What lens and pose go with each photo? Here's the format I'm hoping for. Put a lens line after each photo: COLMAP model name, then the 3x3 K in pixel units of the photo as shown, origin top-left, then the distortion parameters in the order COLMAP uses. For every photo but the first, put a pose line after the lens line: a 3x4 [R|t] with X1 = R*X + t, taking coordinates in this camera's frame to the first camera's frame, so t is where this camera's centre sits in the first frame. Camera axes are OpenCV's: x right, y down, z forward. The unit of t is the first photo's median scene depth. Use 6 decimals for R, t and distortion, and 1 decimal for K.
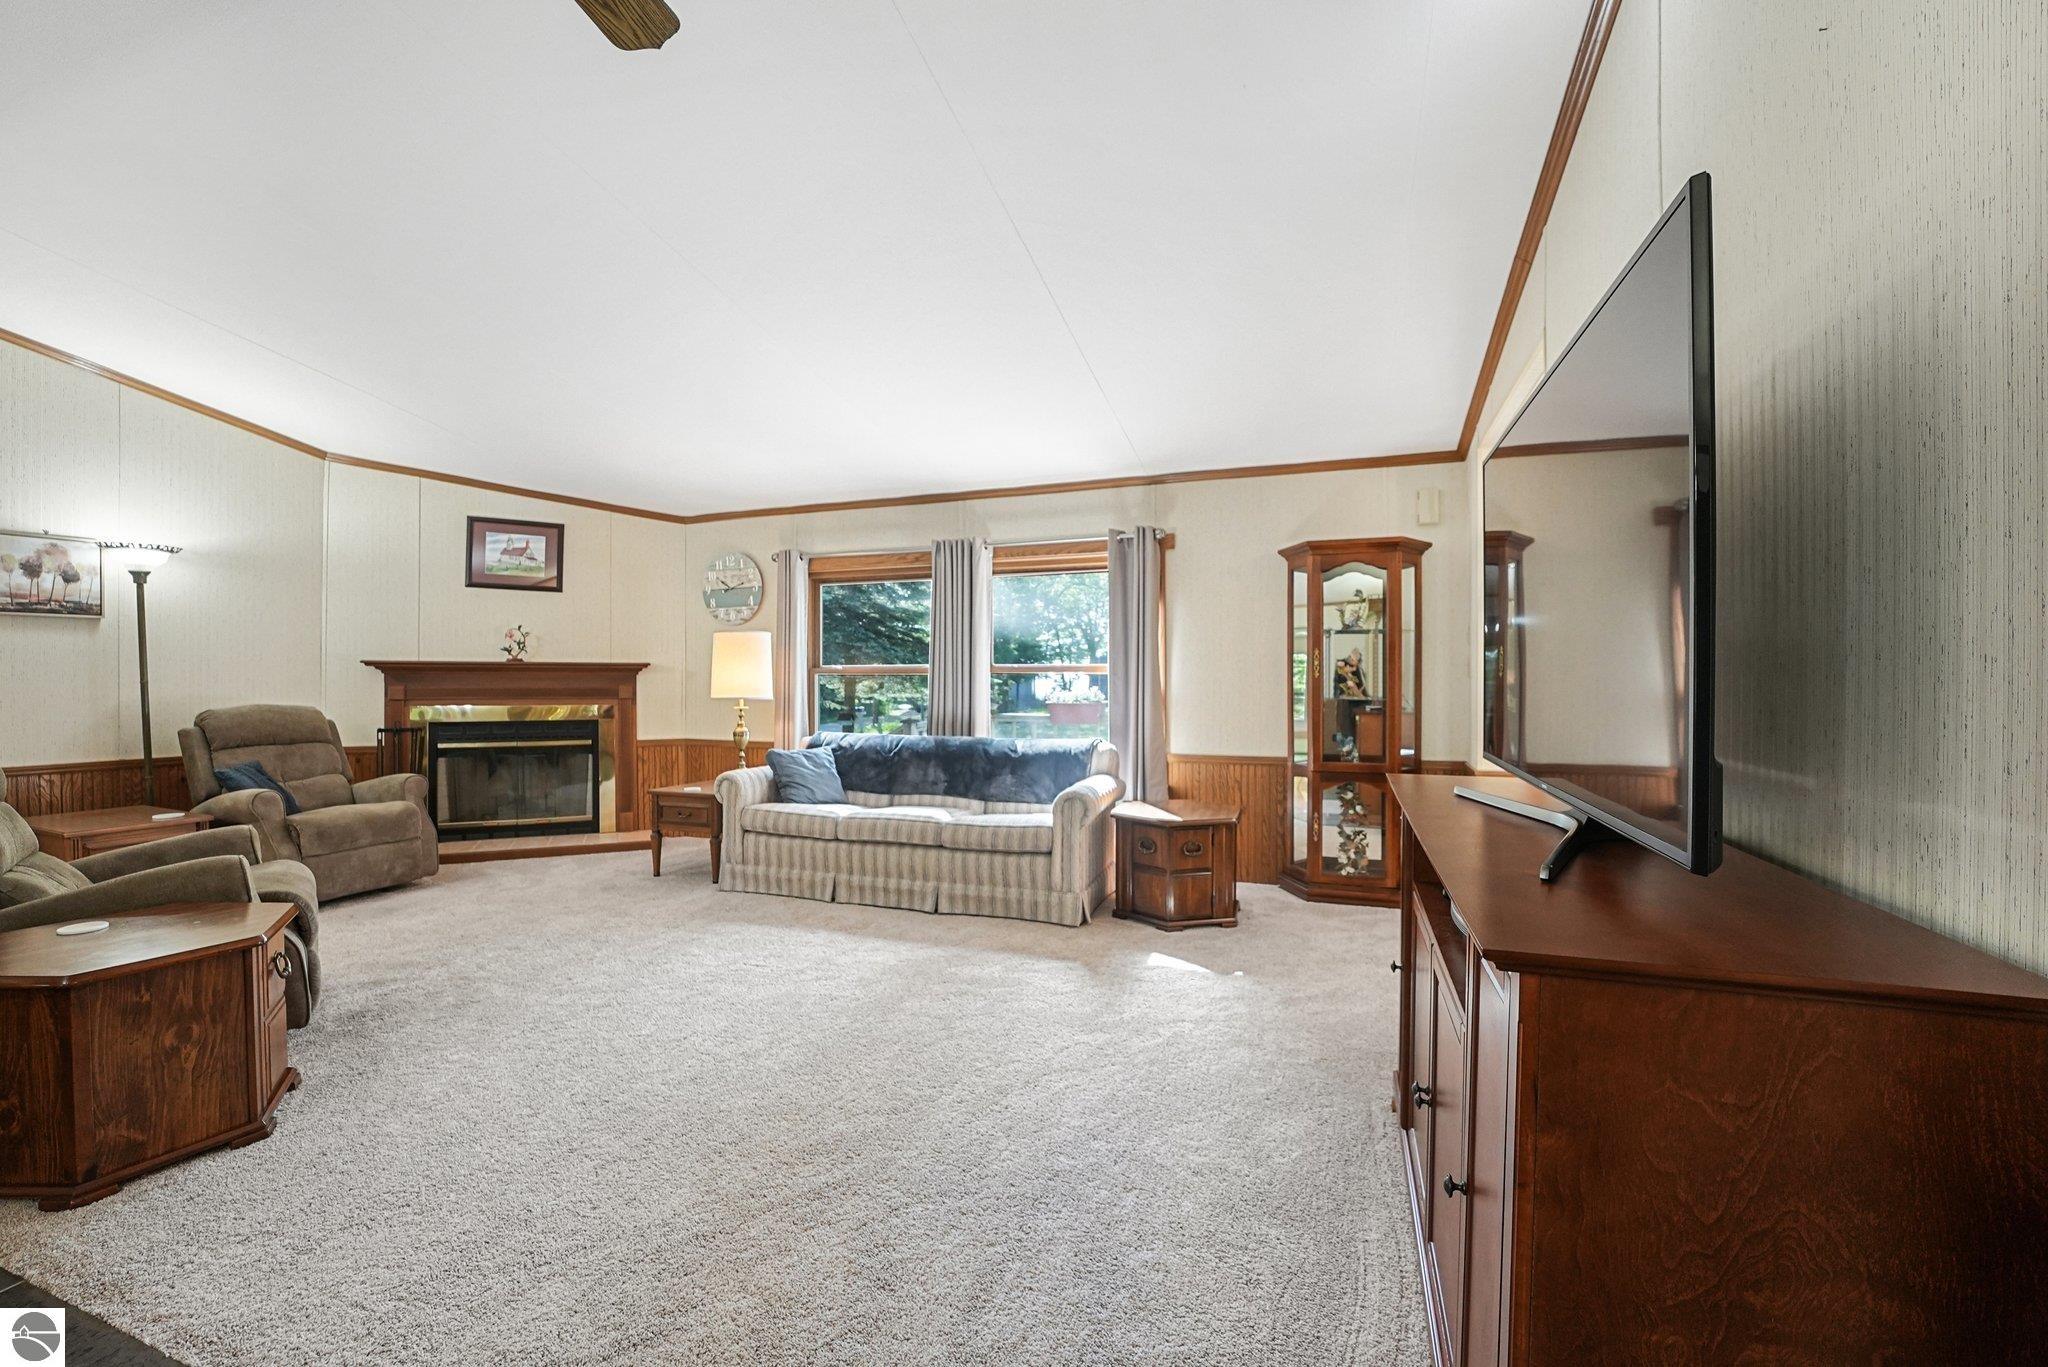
lens RADIAL K [[835.3, 0, 1016.2], [0, 835.3, 685.2], [0, 0, 1]] dist [-0.021744, 0.000380]
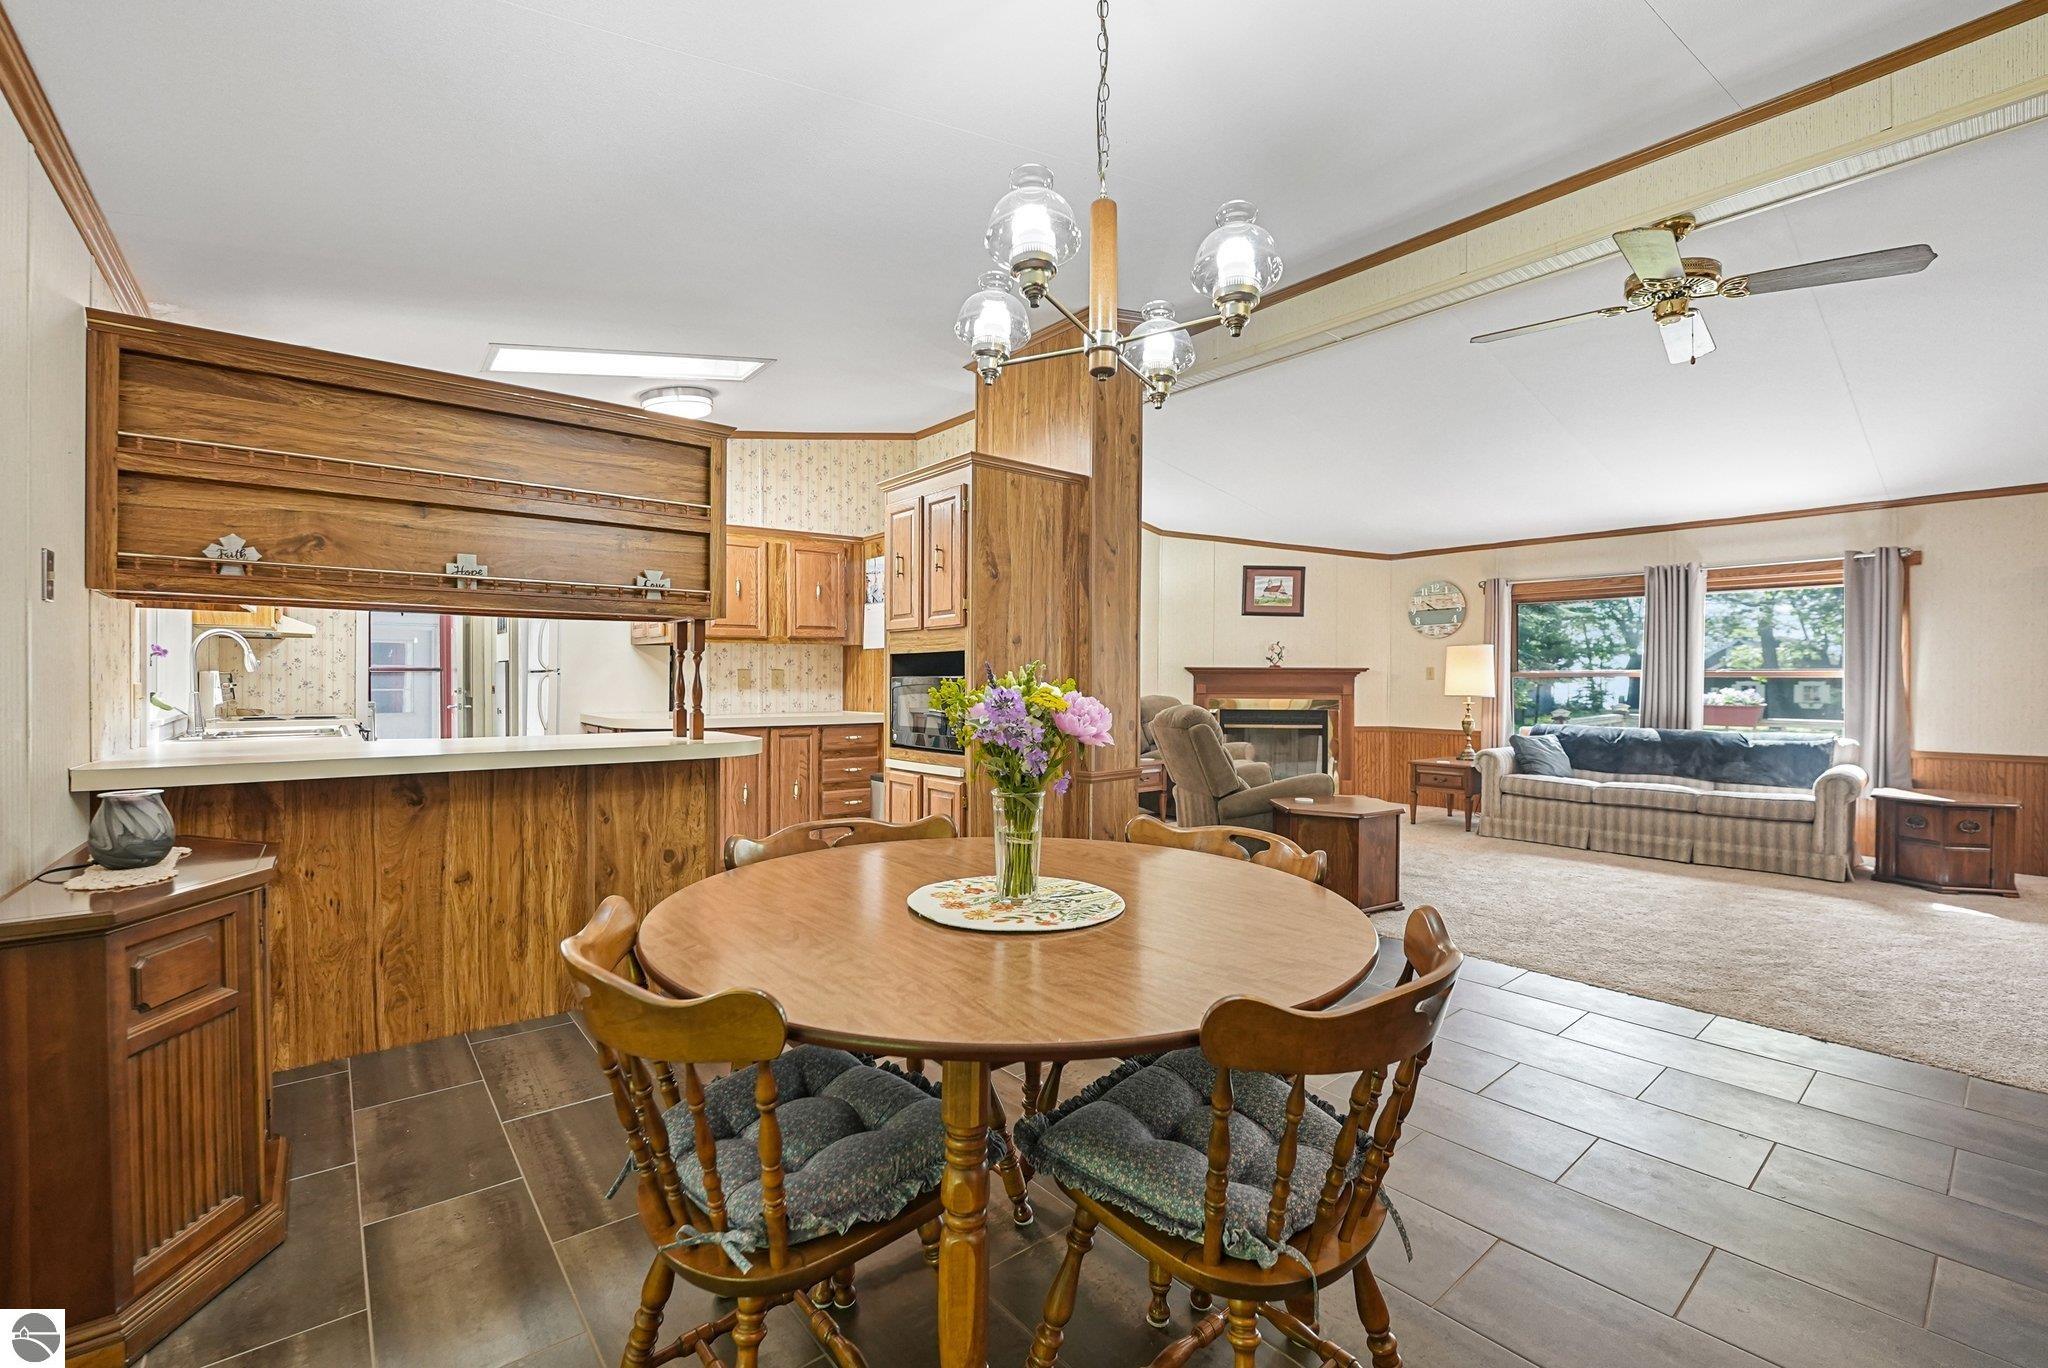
lens RADIAL K [[858.0, 0, 1027.9], [0, 858.0, 687.4], [0, 0, 1]] dist [-0.031689, 0.005055]
pose [[0.868307, 0.008744, -0.495950, -0.289122], [-0.007171, 0.999961, 0.005074, 0.001127], [0.495975, -0.000850, 0.868336, -0.540620]]
